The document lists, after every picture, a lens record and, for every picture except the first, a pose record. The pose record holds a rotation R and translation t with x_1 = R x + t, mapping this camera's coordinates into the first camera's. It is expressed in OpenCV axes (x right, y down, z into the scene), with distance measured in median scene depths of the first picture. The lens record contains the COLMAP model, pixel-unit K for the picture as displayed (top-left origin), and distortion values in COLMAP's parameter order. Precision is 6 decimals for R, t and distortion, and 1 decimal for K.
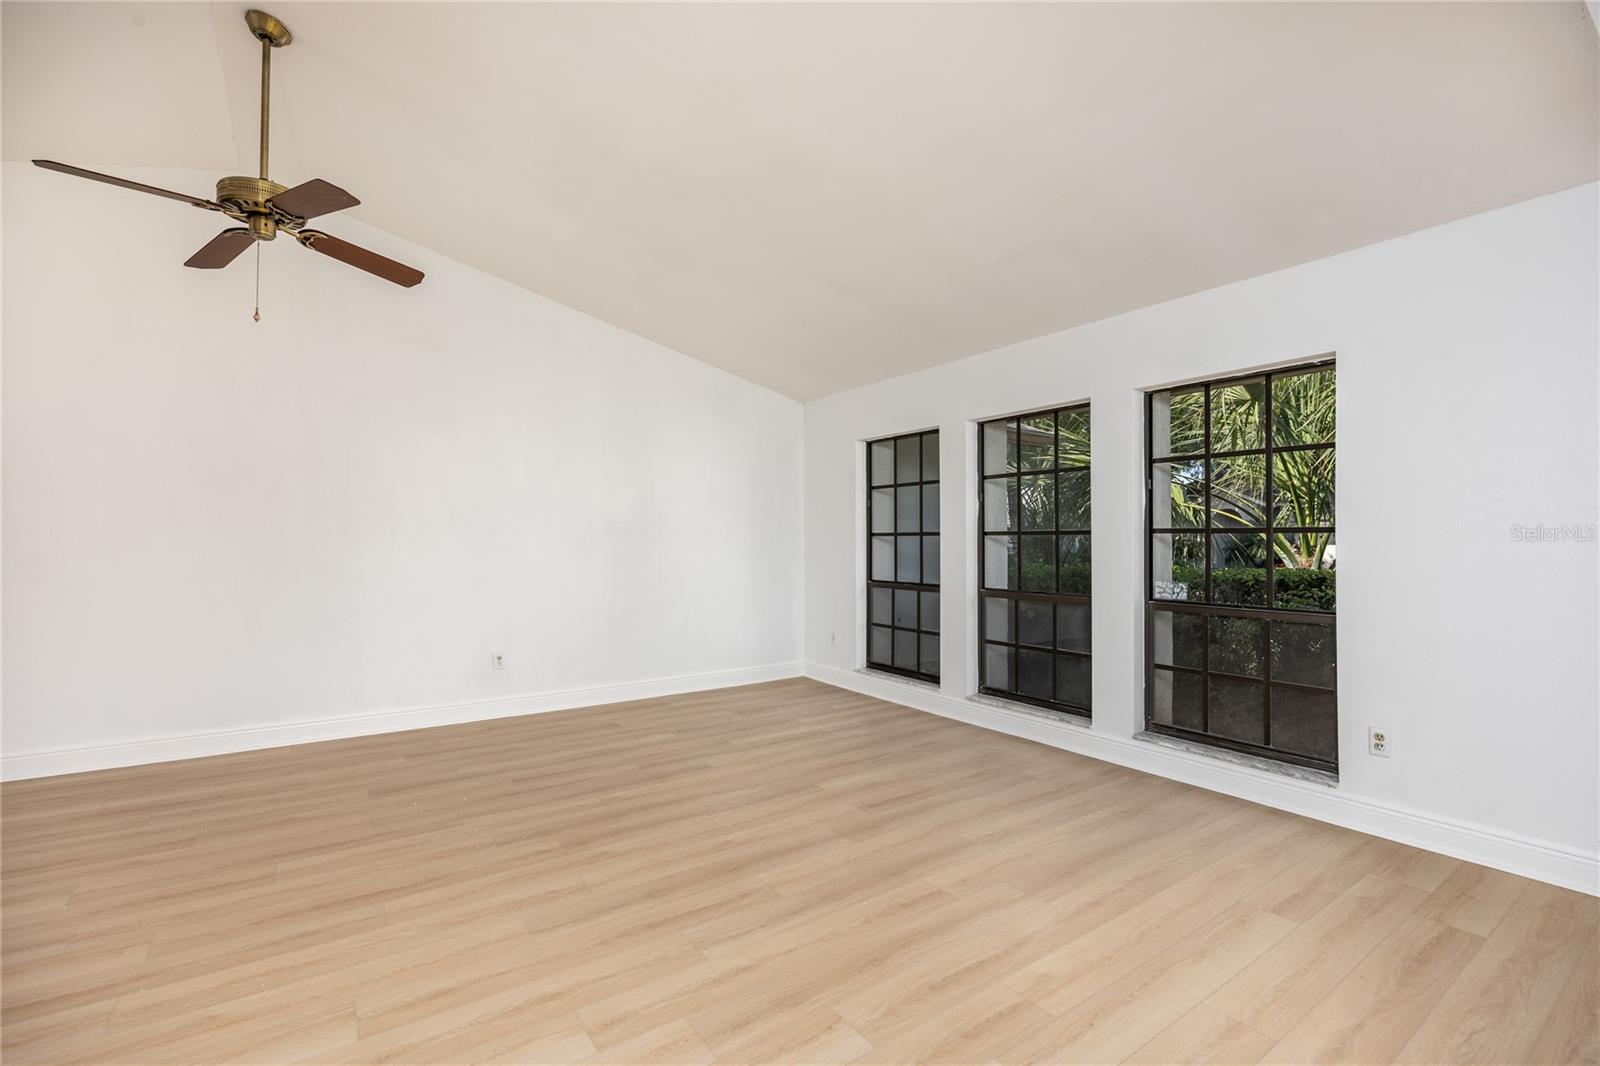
lens RADIAL K [[738.3, 0, 777.1], [0, 738.3, 536.8], [0, 0, 1]] dist [-0.024818, 0.000189]
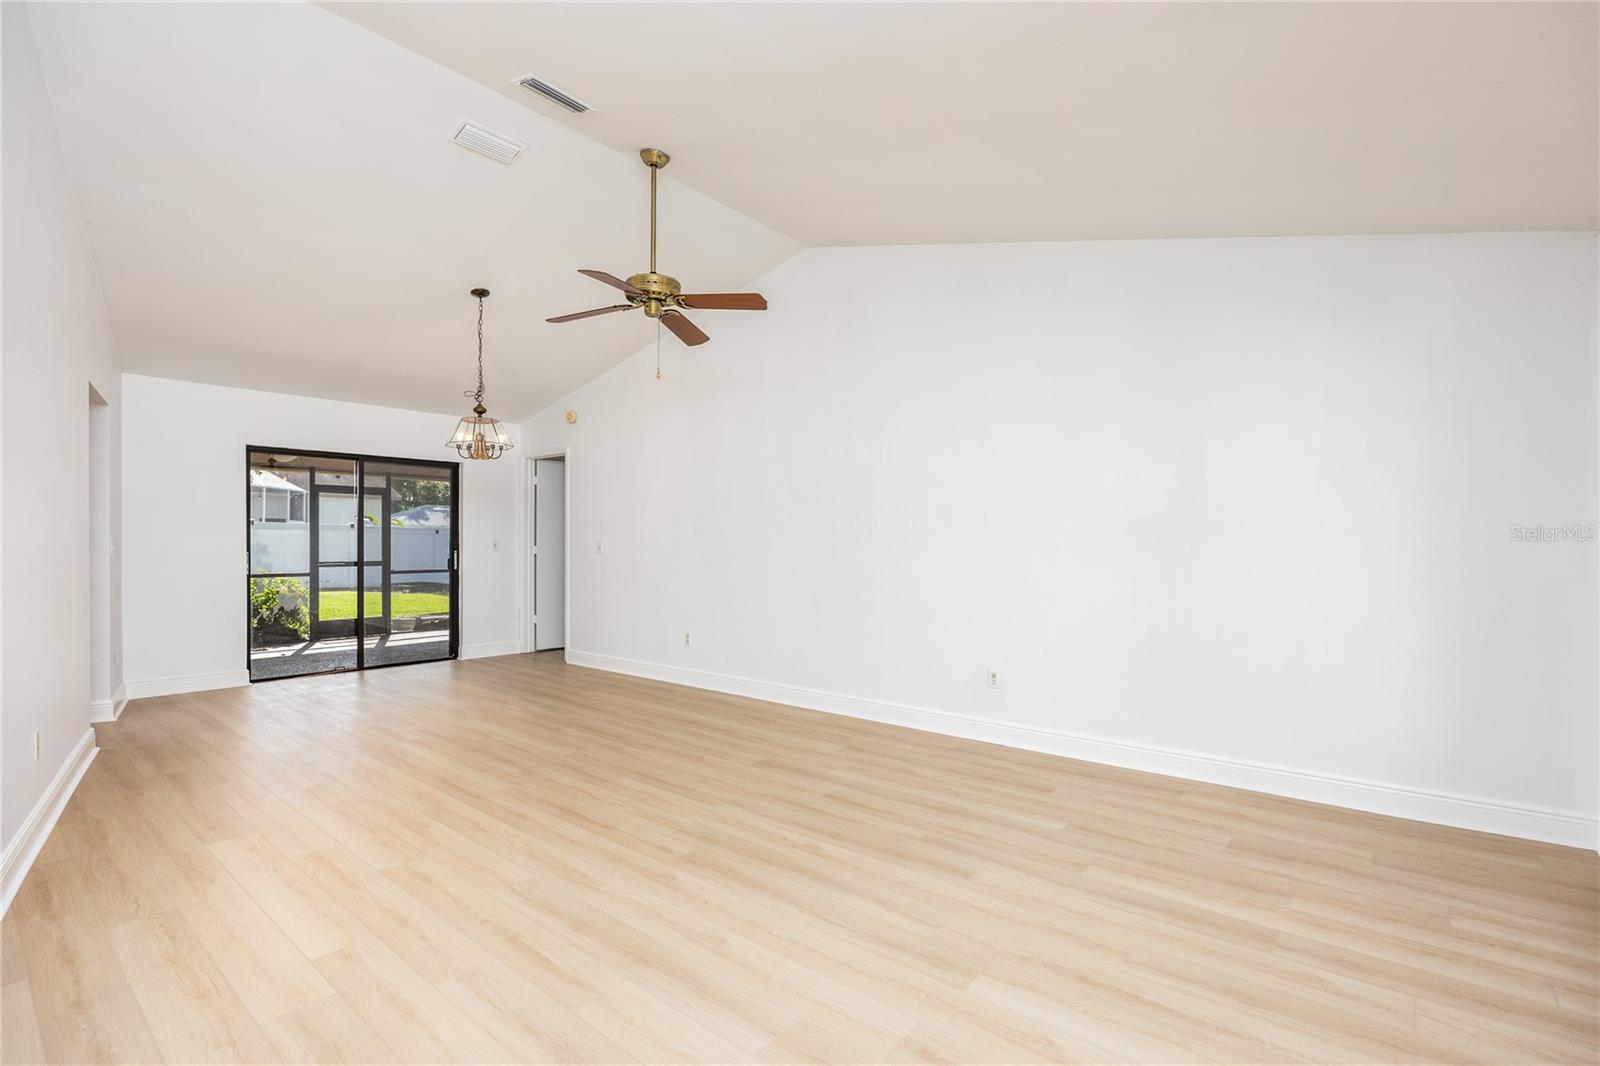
lens RADIAL K [[738.3, 0, 777.1], [0, 738.3, 536.8], [0, 0, 1]] dist [-0.024818, 0.000189]
pose [[0.272999, -0.000907, -0.962014, 0.574542], [-0.007895, 0.999964, -0.003183, 0.004951], [0.961982, 0.008465, 0.272982, 0.731114]]
